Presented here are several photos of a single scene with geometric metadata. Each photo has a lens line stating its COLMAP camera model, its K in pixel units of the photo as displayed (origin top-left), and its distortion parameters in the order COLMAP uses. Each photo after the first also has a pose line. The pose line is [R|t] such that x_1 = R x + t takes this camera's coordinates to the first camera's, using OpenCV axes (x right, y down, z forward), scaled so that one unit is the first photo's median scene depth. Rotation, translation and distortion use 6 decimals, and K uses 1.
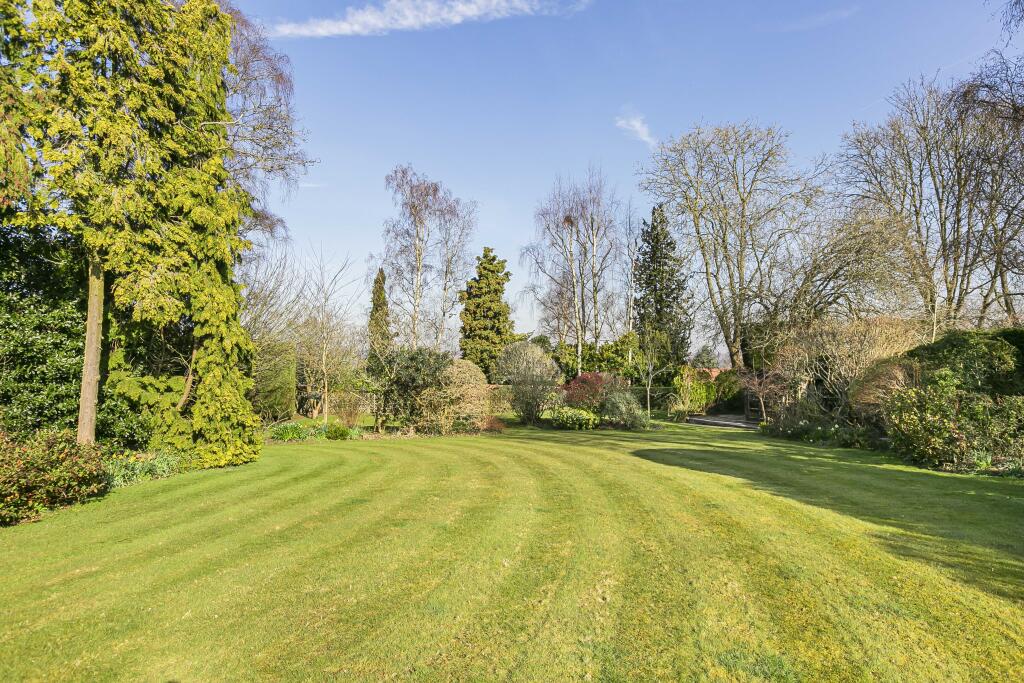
lens RADIAL K [[616.8, 0, 512.0], [0, 616.8, 341.5], [0, 0, 1]] dist [0.001758, -0.000081]
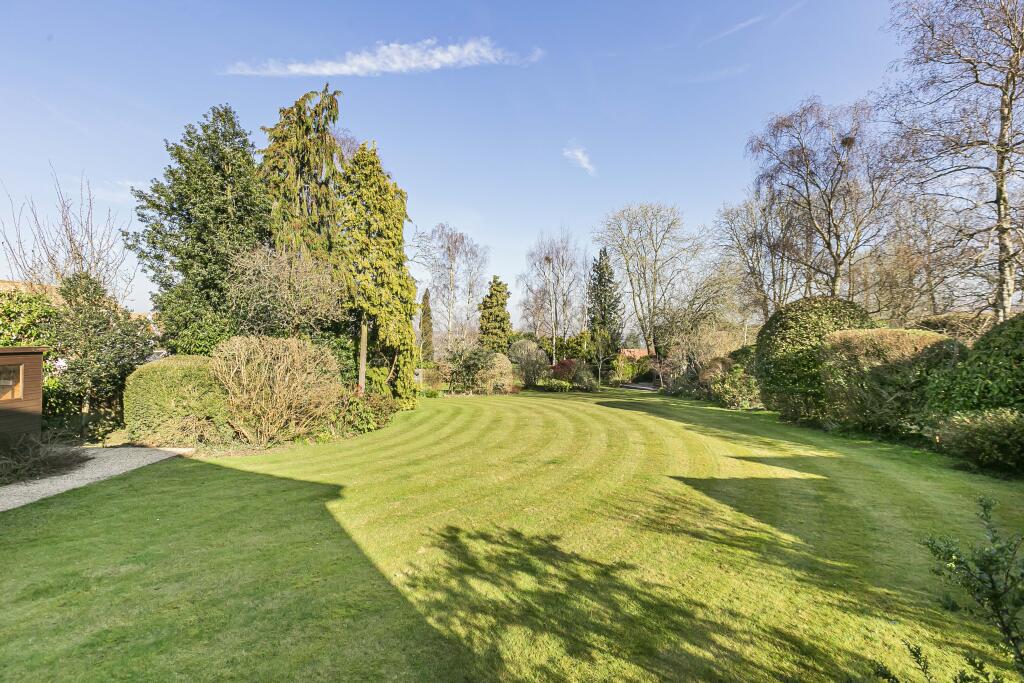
lens RADIAL K [[480.7, 0, 512.0], [0, 480.7, 341.5], [0, 0, 1]] dist [-0.000681, -0.000005]
pose [[0.998286, 0.002850, 0.058455, -0.072227], [-0.005123, 0.999235, 0.038782, -0.034784], [-0.058299, -0.039015, 0.997536, -0.233675]]
